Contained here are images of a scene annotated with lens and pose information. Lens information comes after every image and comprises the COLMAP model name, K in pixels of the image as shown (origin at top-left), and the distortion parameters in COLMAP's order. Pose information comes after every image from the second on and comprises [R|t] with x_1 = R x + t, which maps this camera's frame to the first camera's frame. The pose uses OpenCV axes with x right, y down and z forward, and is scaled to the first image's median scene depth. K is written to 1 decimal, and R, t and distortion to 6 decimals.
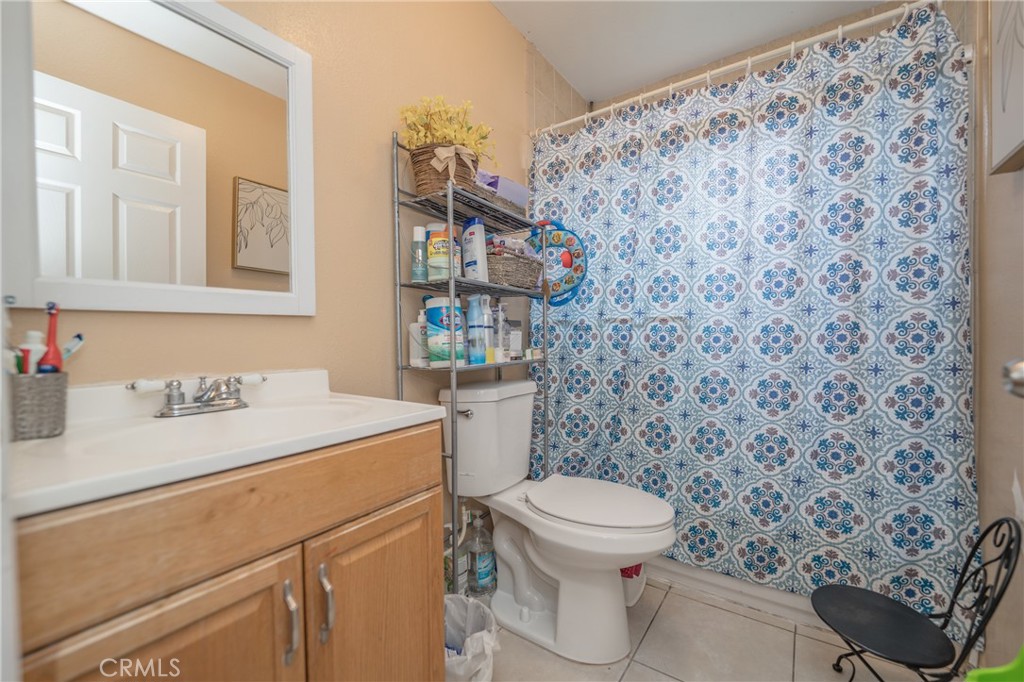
lens RADIAL K [[421.6, 0, 512.0], [0, 421.6, 341.0], [0, 0, 1]] dist [0.000224, 0.000228]
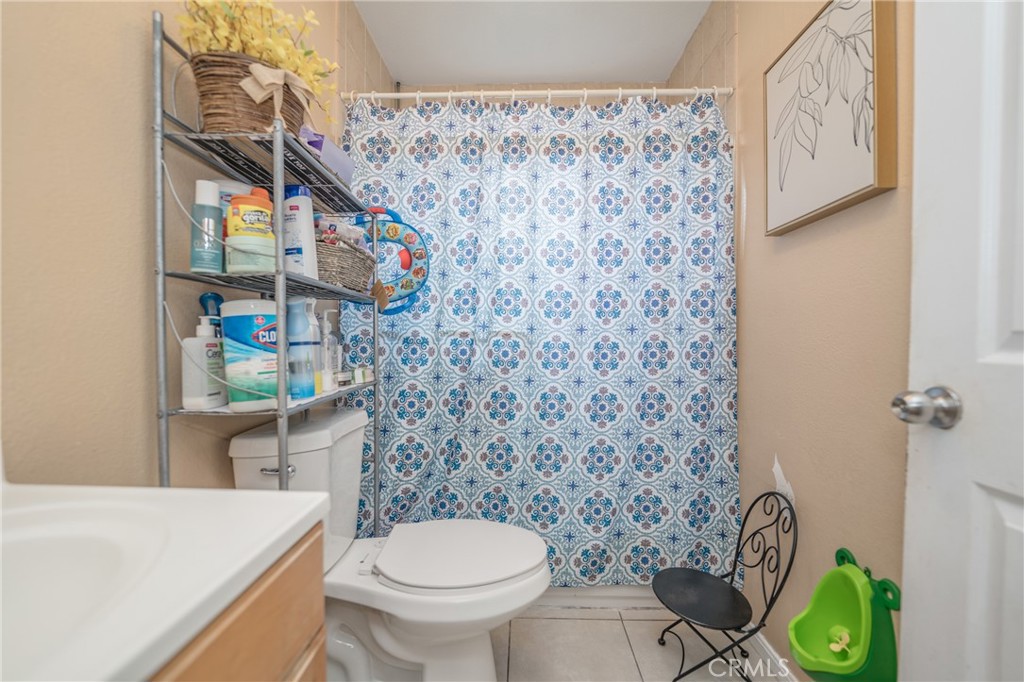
lens RADIAL K [[417.6, 0, 512.0], [0, 417.6, 341.0], [0, 0, 1]] dist [-0.013353, 0.000012]
pose [[0.839402, 0.007062, 0.543466, -0.145405], [-0.006384, 0.999975, -0.003134, -0.033735], [-0.543474, -0.000839, 0.839426, 0.212150]]
